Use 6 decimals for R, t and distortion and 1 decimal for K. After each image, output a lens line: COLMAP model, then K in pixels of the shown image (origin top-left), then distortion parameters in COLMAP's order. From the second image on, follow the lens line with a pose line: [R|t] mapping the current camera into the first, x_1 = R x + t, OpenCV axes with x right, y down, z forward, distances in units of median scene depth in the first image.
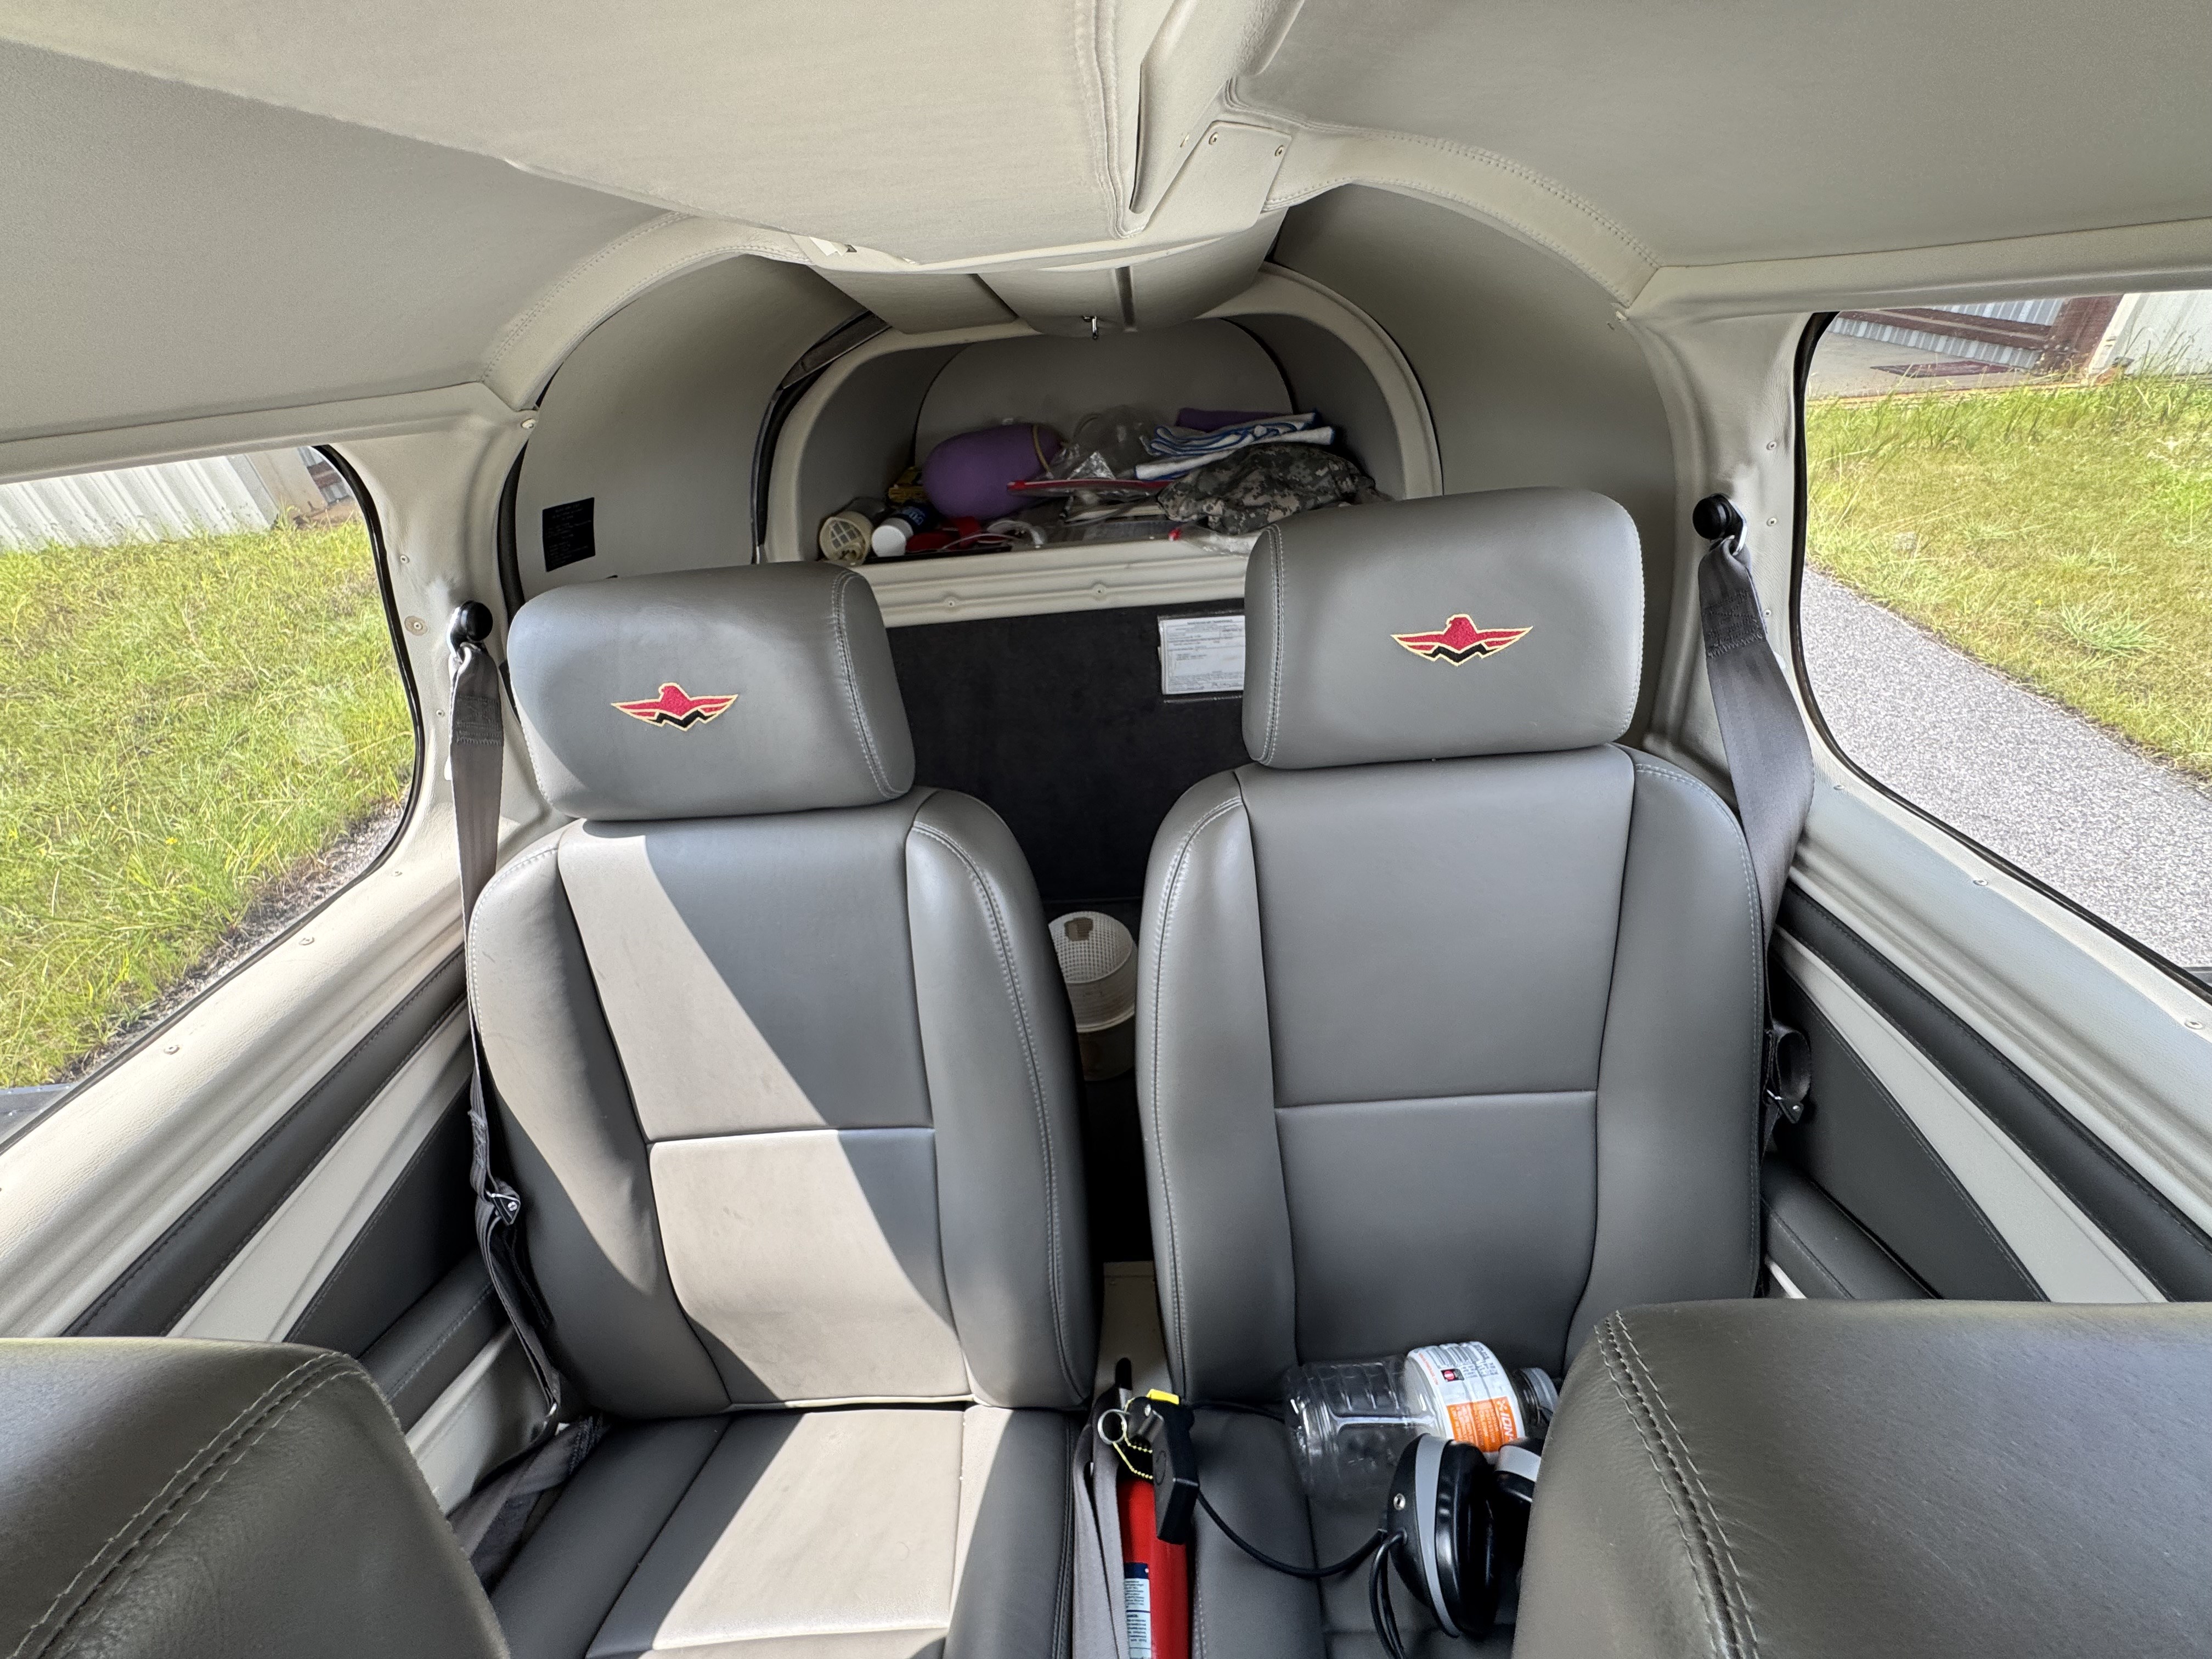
lens RADIAL K [[894.1, 0, 1105.3], [0, 894.1, 827.1], [0, 0, 1]] dist [-0.000225, -0.002145]
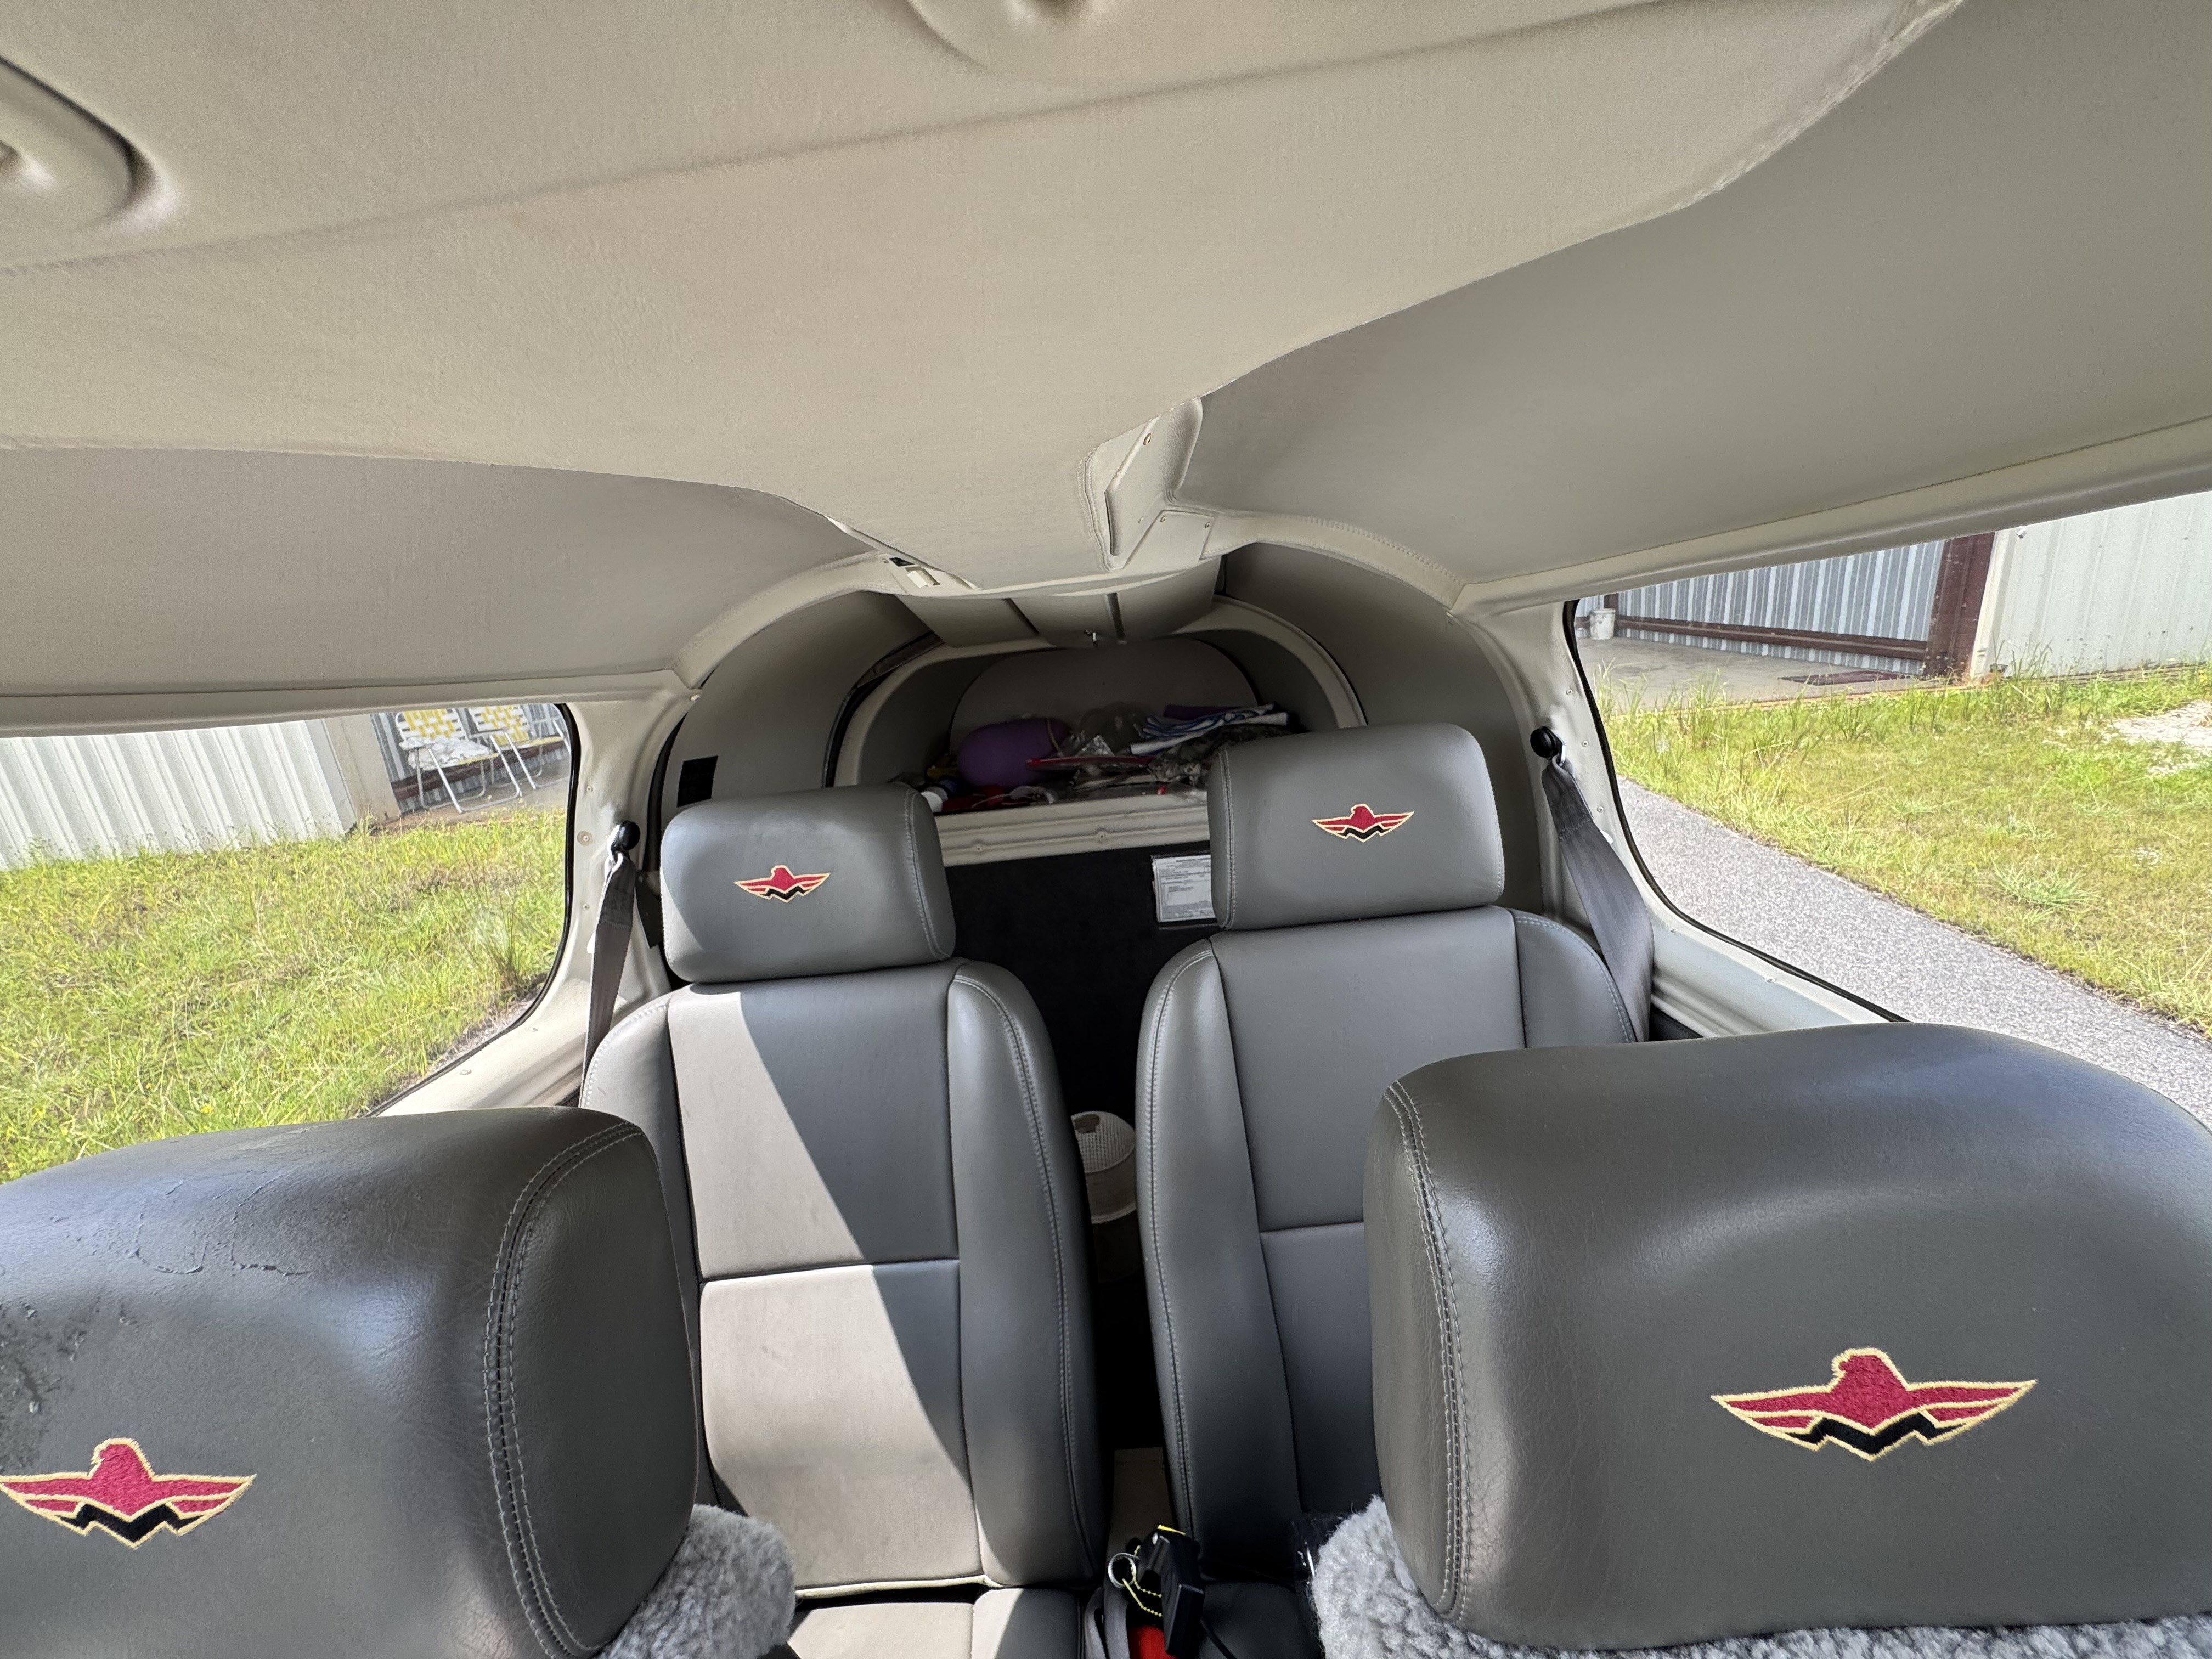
lens RADIAL K [[894.1, 0, 1105.3], [0, 894.1, 827.1], [0, 0, 1]] dist [-0.000225, -0.002145]
pose [[0.999838, -0.017015, -0.005925, 0.008633], [0.014185, 0.946159, -0.323391, 0.185945], [0.011109, 0.323255, 0.946247, -0.235983]]
